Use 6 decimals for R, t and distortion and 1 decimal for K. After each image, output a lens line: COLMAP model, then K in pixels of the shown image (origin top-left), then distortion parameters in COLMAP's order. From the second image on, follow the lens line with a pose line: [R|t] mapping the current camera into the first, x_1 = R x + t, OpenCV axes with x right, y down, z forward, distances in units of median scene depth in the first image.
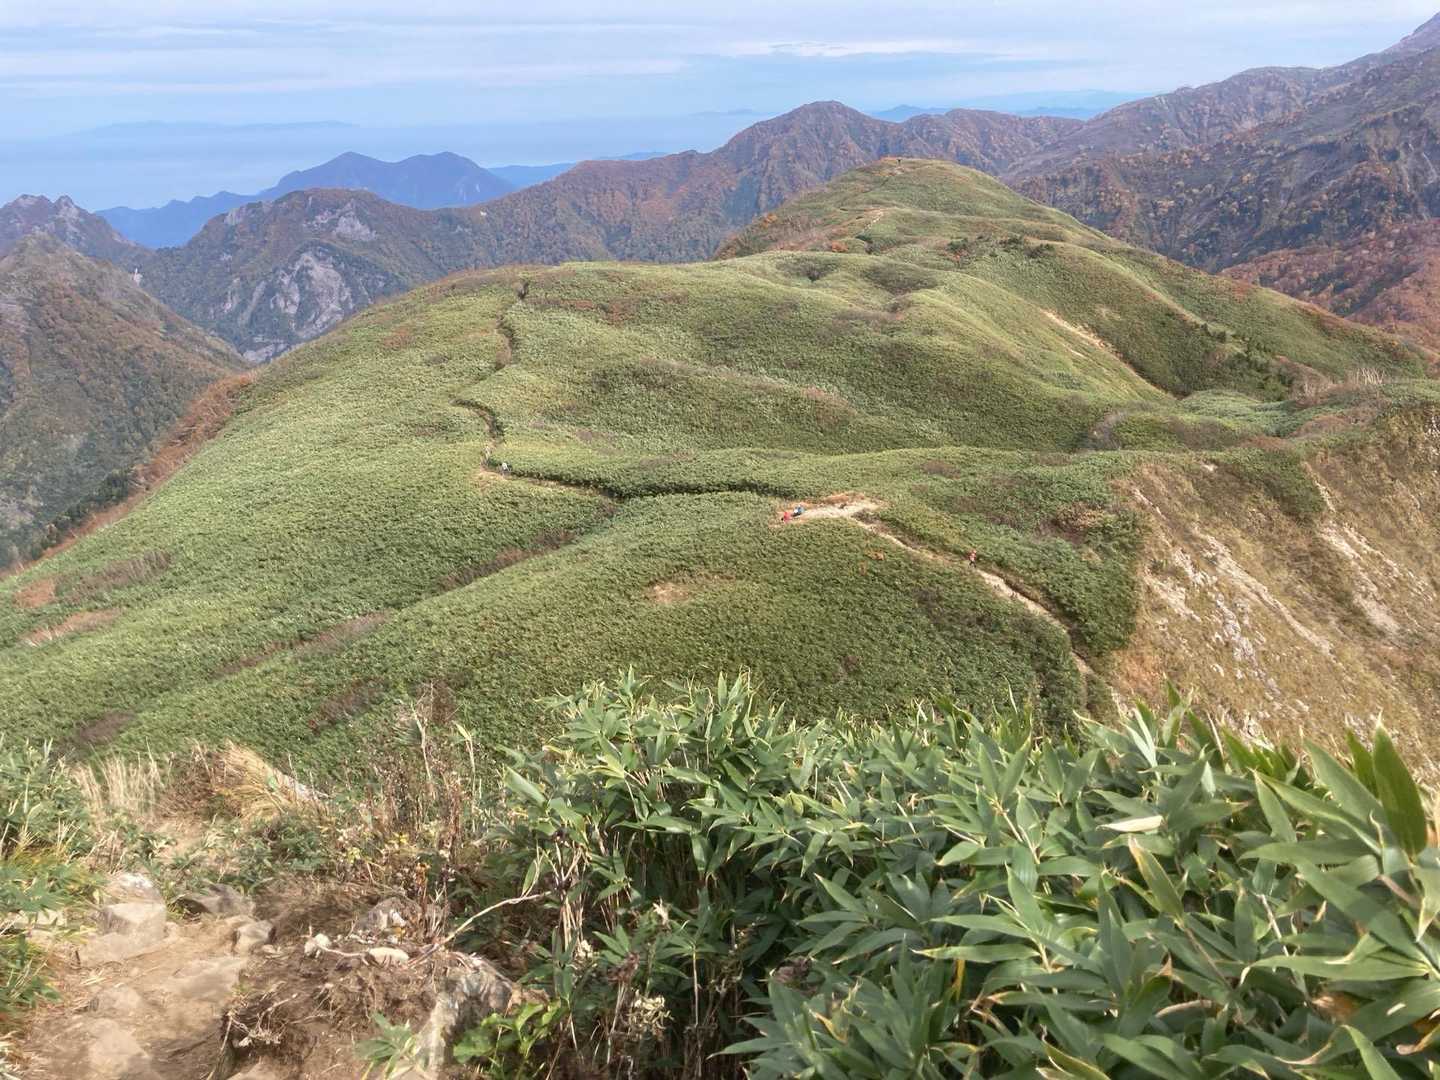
lens RADIAL K [[1070.5, 0, 710.7], [0, 1070.5, 502.4], [0, 0, 1]] dist [0.019531, 0.007386]
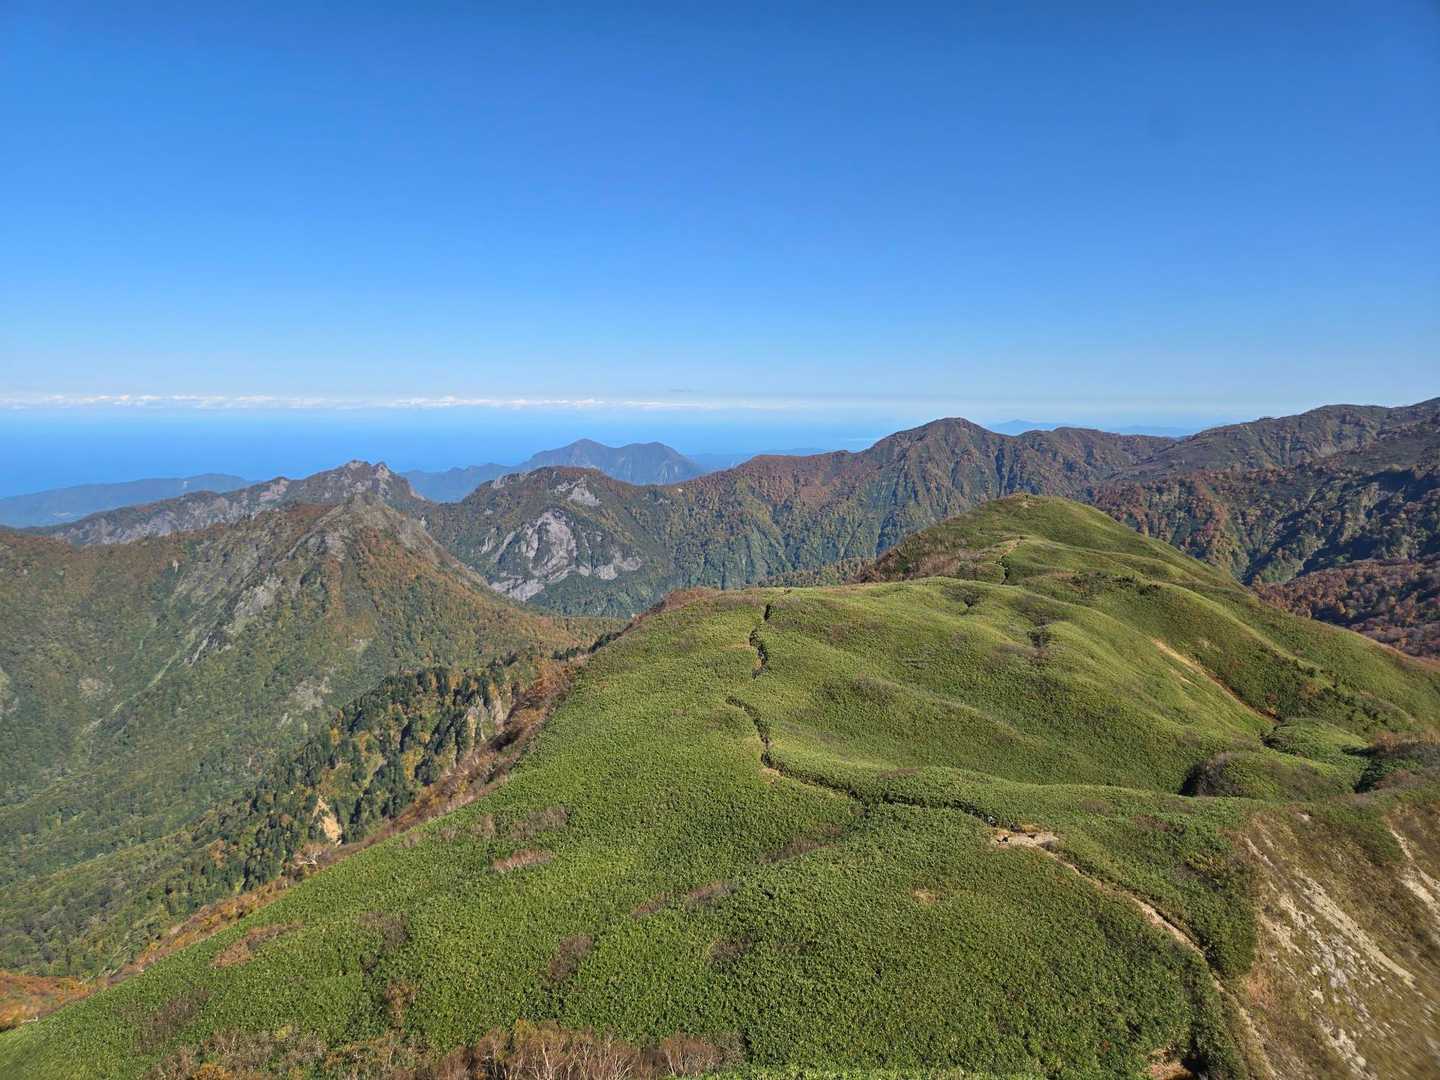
lens RADIAL K [[872.8, 0, 720.0], [0, 872.8, 540.0], [0, 0, 1]] dist [0.086566, -0.063067]
pose [[0.987380, 0.058302, -0.147249, -0.046537], [-0.087197, 0.976285, -0.198150, -0.036290], [0.132205, 0.208489, 0.969048, -0.104877]]
